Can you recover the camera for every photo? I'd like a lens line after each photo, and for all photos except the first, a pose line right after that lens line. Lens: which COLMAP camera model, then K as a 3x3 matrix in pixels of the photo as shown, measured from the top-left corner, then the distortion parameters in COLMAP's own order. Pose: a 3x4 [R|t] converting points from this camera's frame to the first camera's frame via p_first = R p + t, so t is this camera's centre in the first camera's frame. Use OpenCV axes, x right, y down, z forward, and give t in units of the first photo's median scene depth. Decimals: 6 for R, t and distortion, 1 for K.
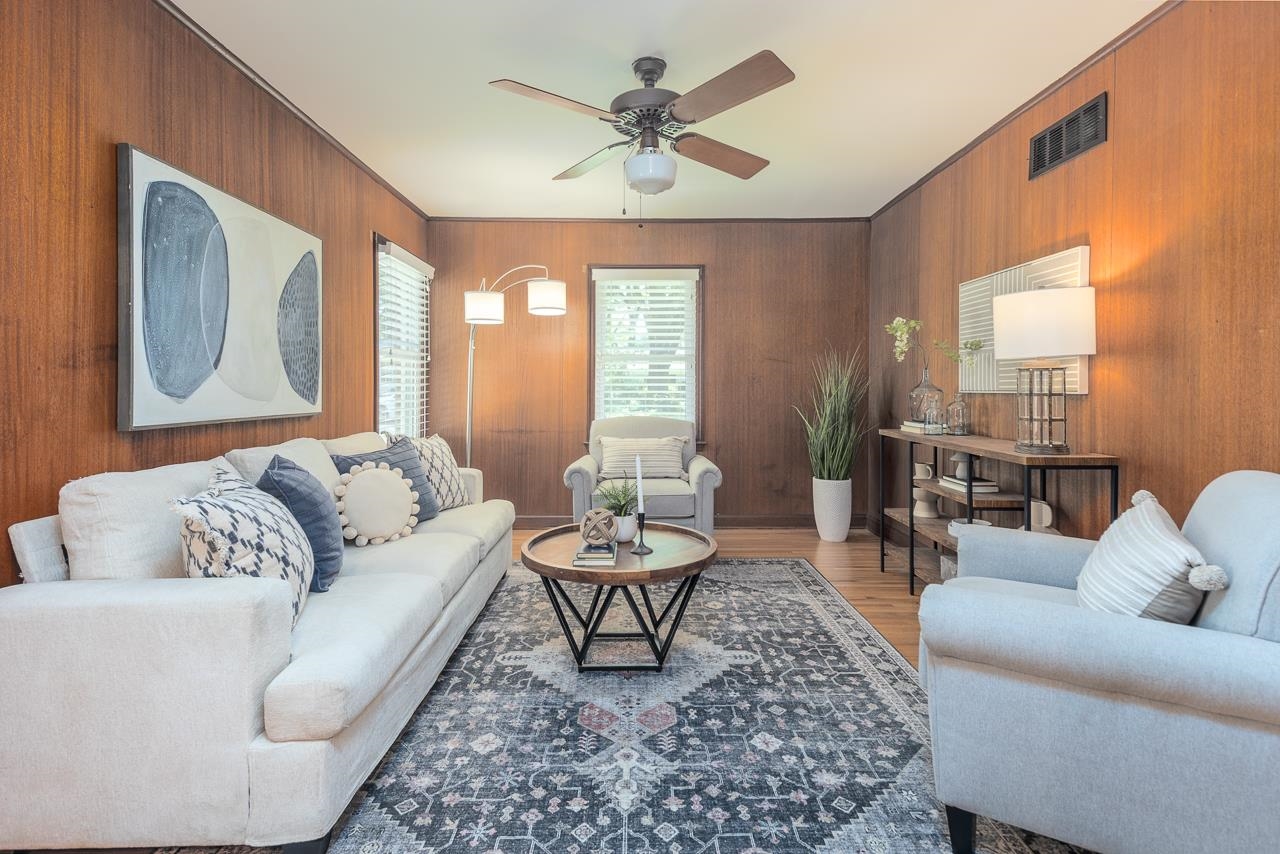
lens RADIAL K [[611.9, 0, 641.1], [0, 611.9, 393.6], [0, 0, 1]] dist [0.050950, -0.020719]
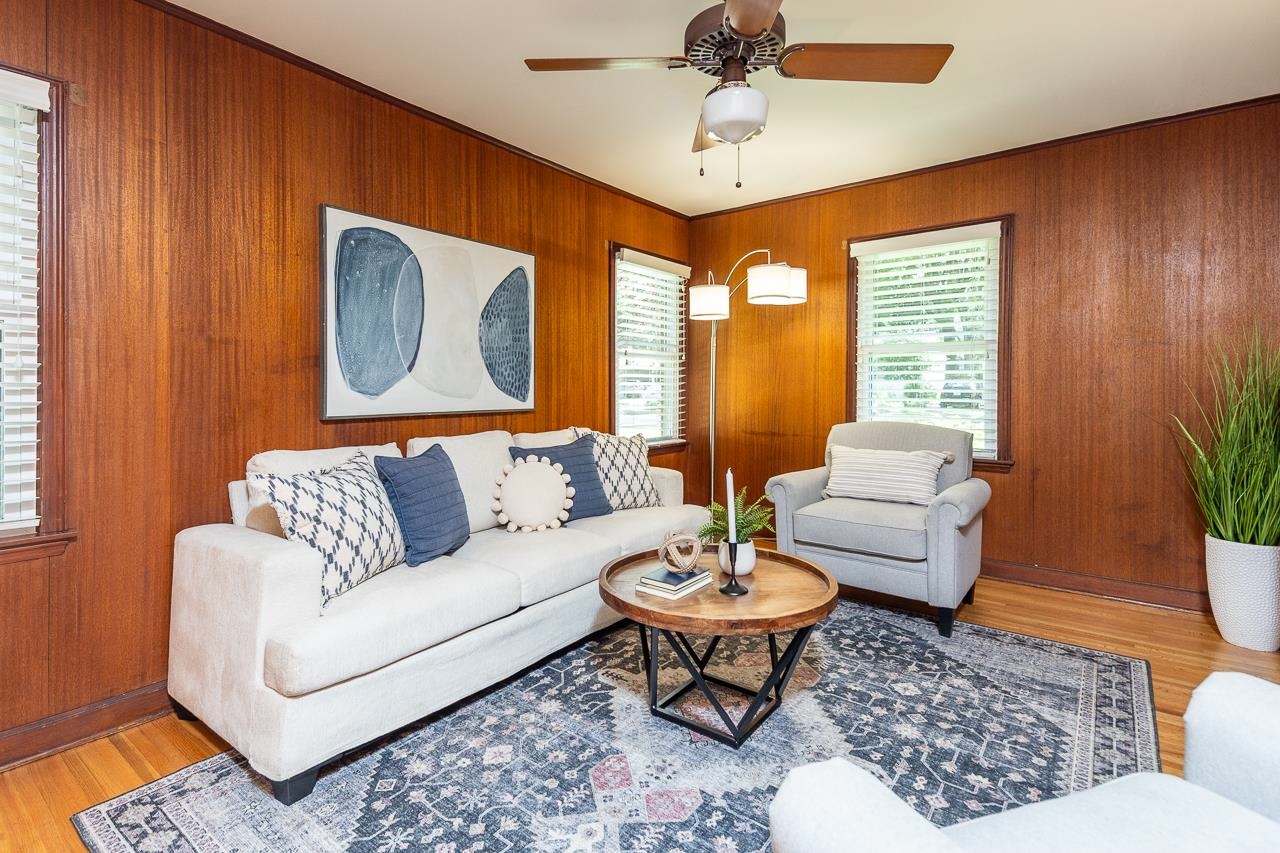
lens RADIAL K [[611.9, 0, 626.5], [0, 611.9, 396.4], [0, 0, 1]] dist [0.050950, -0.020719]
pose [[0.784047, 0.009125, -0.620634, 0.435037], [-0.004786, 0.999951, 0.008655, -0.003757], [0.620683, -0.003816, 0.784052, 0.317053]]
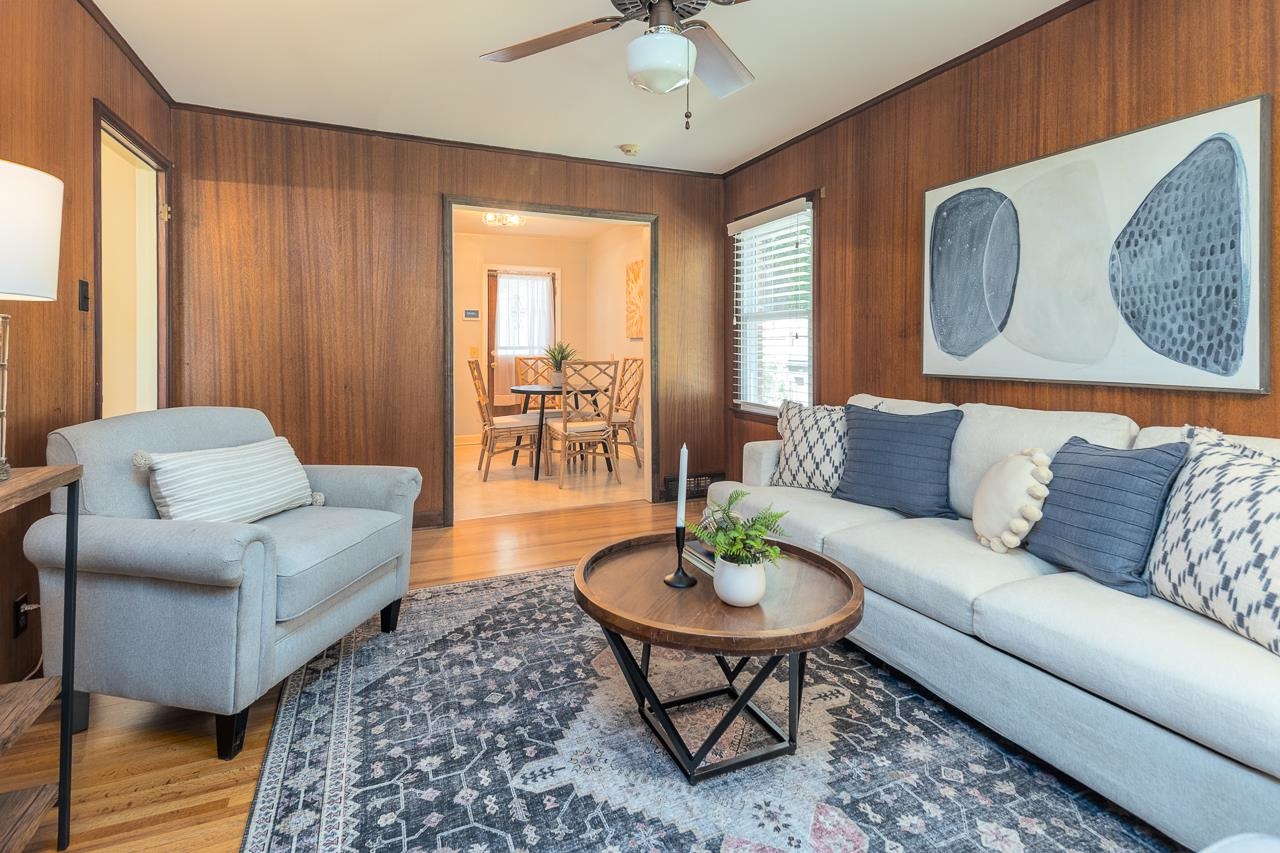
lens RADIAL K [[611.9, 0, 653.5], [0, 611.9, 351.7], [0, 0, 1]] dist [0.050950, -0.020719]
pose [[-0.913689, 0.006827, -0.406356, 0.355301], [-0.000278, 0.999848, 0.017424, -0.023796], [0.406414, 0.016034, -0.913548, 1.832180]]
